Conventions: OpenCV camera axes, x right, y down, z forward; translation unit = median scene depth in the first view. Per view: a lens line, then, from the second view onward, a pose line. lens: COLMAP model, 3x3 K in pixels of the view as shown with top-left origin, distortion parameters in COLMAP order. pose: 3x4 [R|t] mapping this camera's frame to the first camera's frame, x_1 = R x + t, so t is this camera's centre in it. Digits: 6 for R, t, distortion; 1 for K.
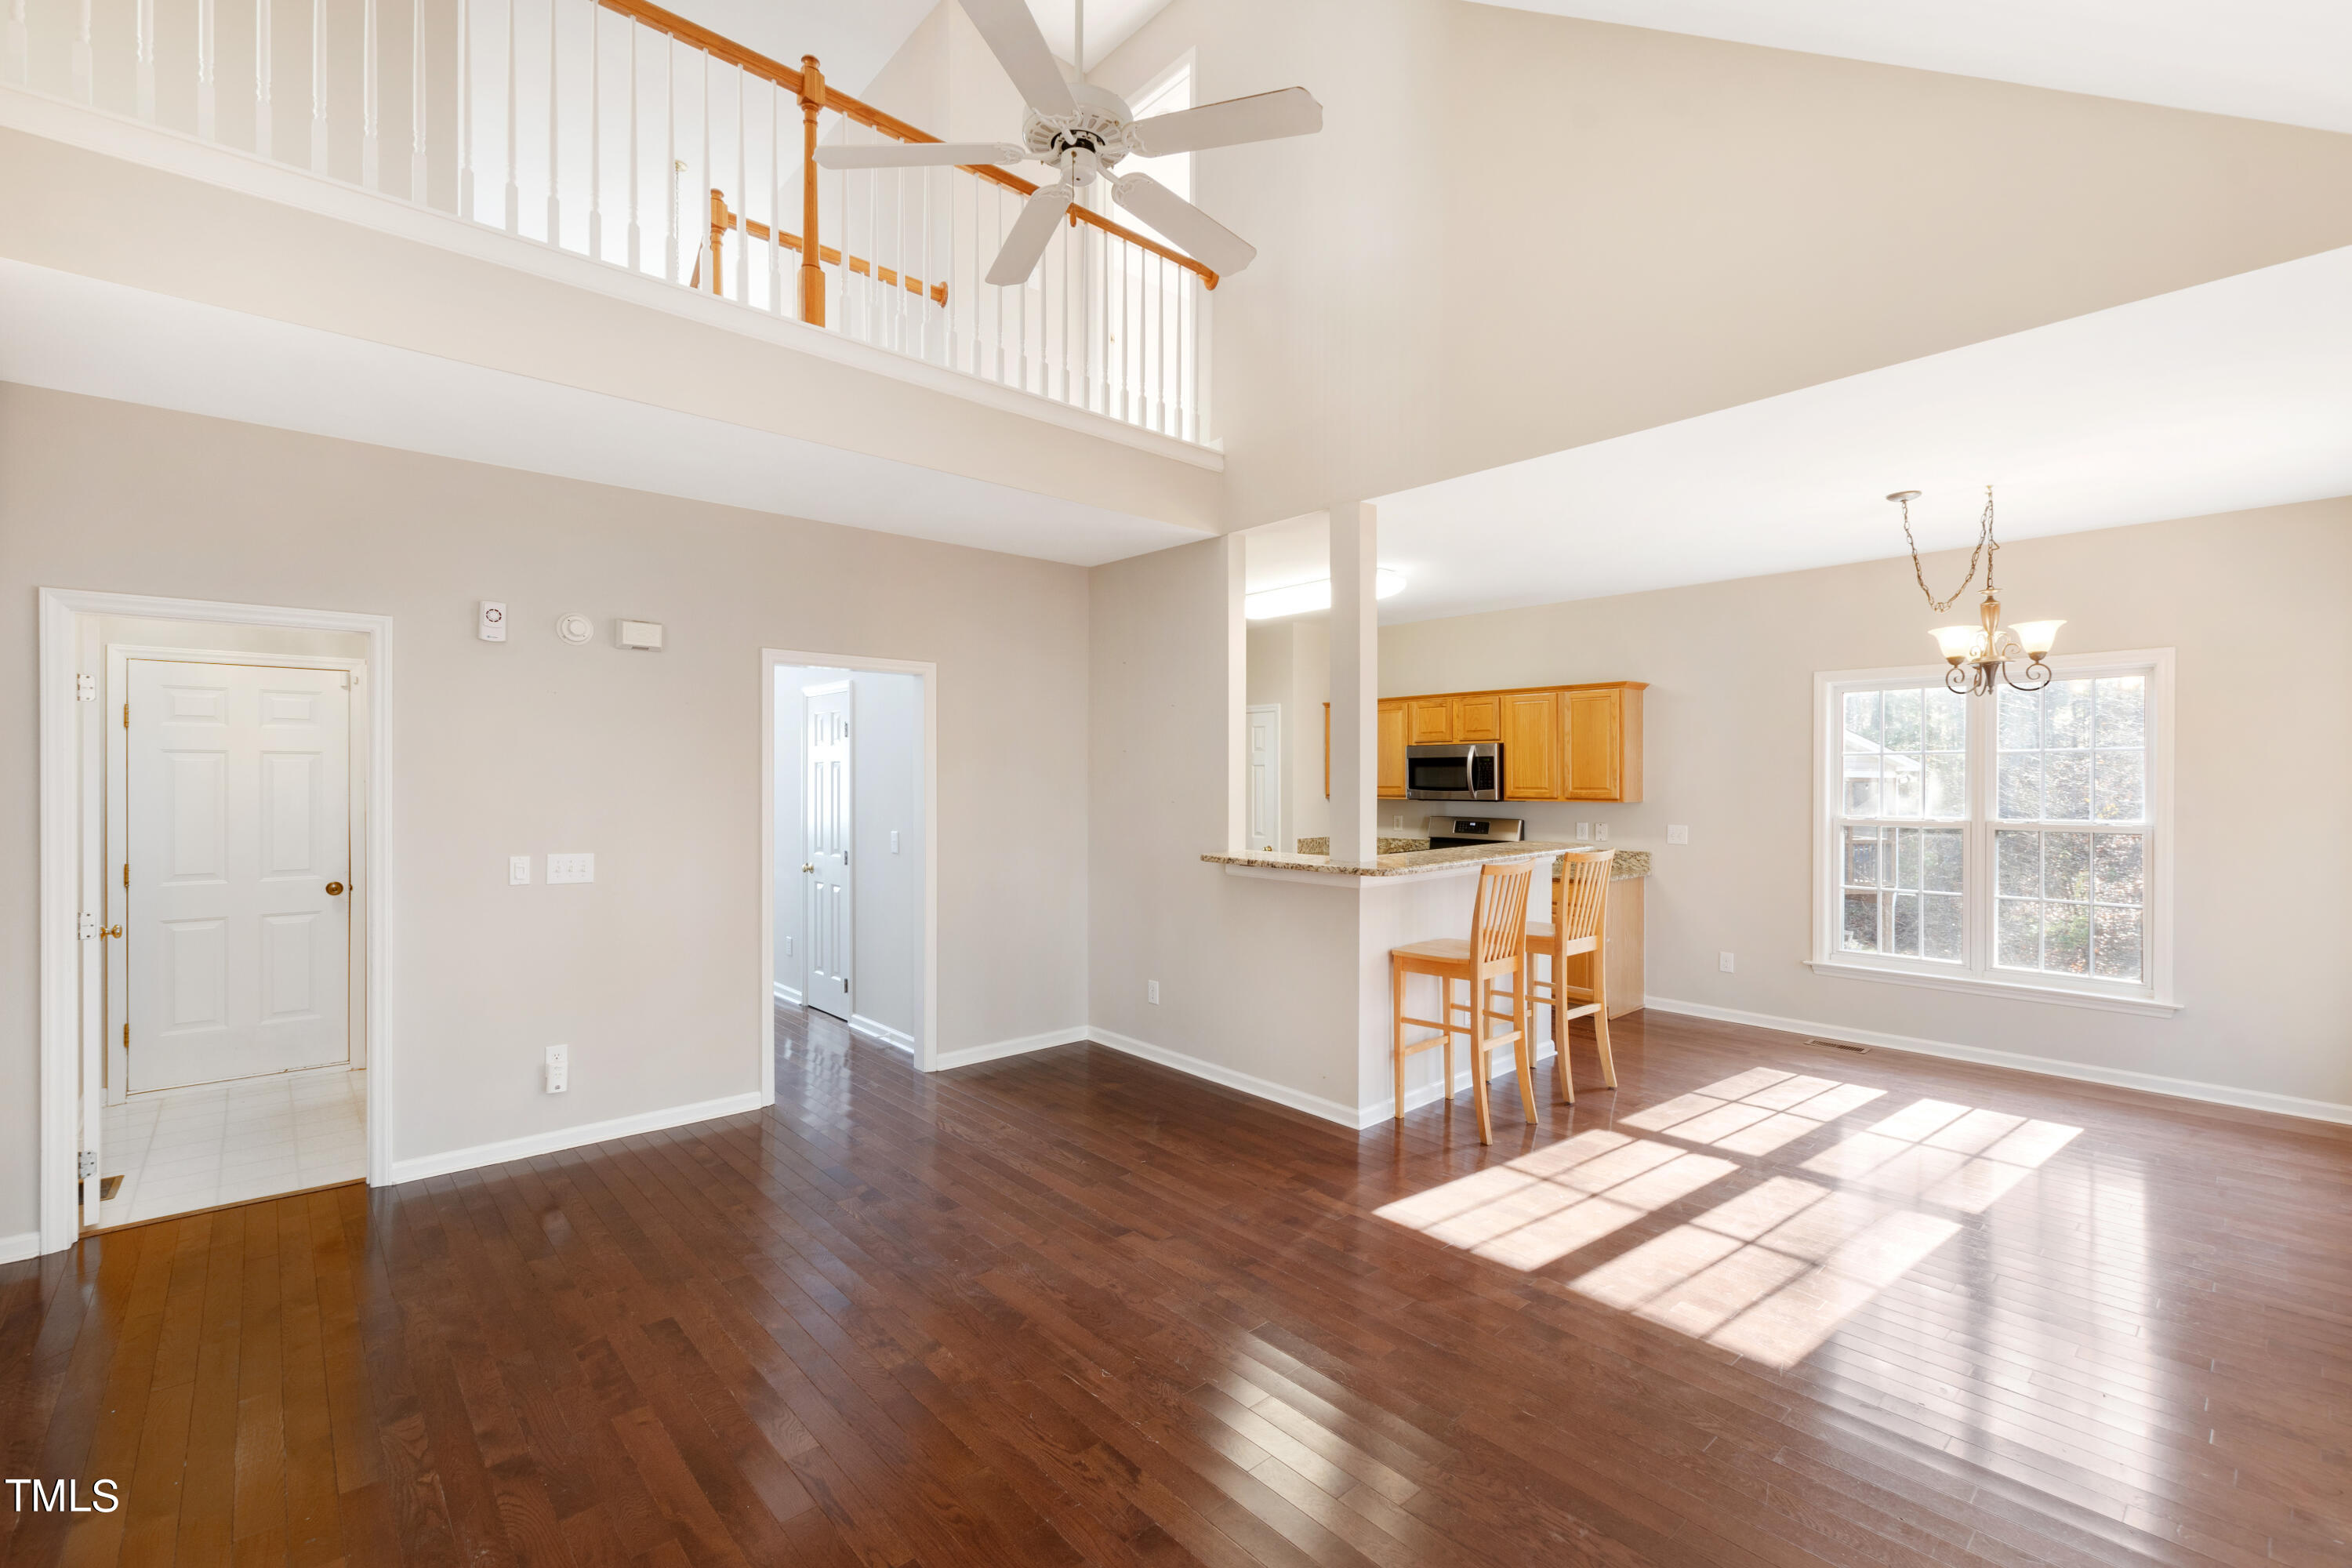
lens RADIAL K [[997.0, 0, 1138.5], [0, 997.0, 785.0], [0, 0, 1]] dist [0.024170, 0.000057]
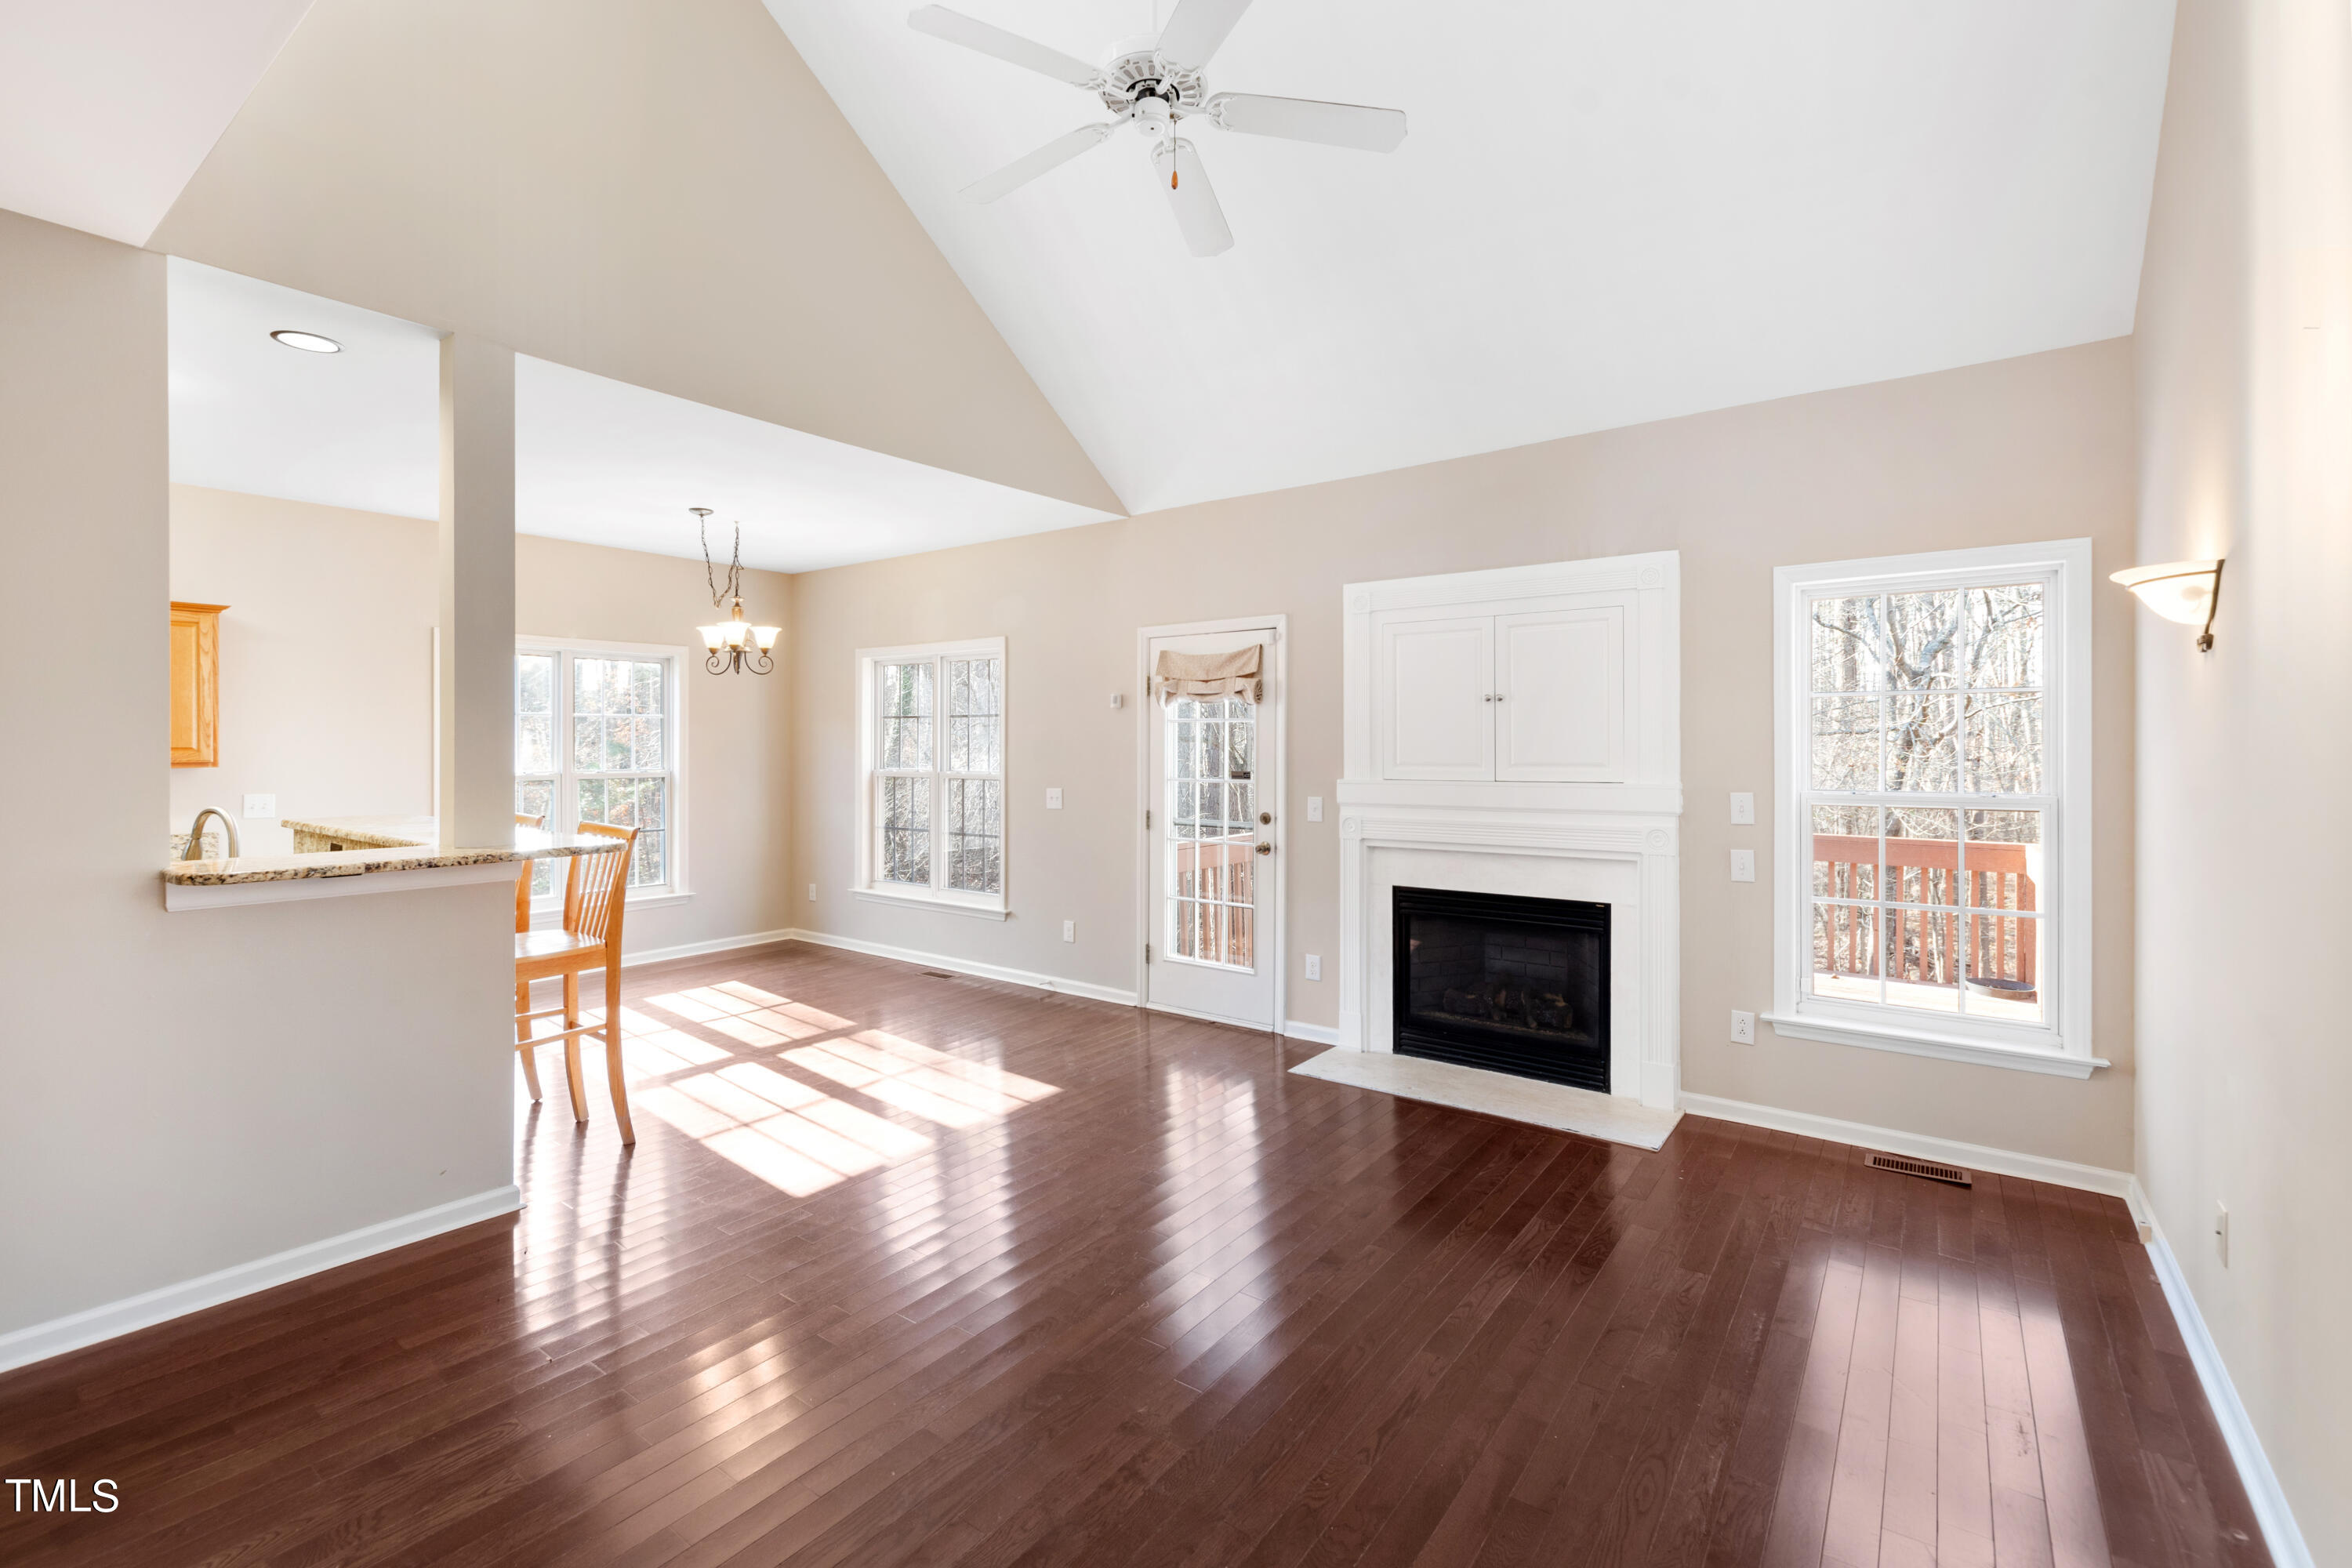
lens RADIAL K [[1029.1, 0, 1177.1], [0, 1029.1, 751.6], [0, 0, 1]] dist [-0.000496, -0.000110]
pose [[-0.207637, -0.003883, 0.978198, -0.654312], [0.005114, 0.999974, 0.005055, 0.010134], [-0.978193, 0.006052, -0.207612, 0.727899]]
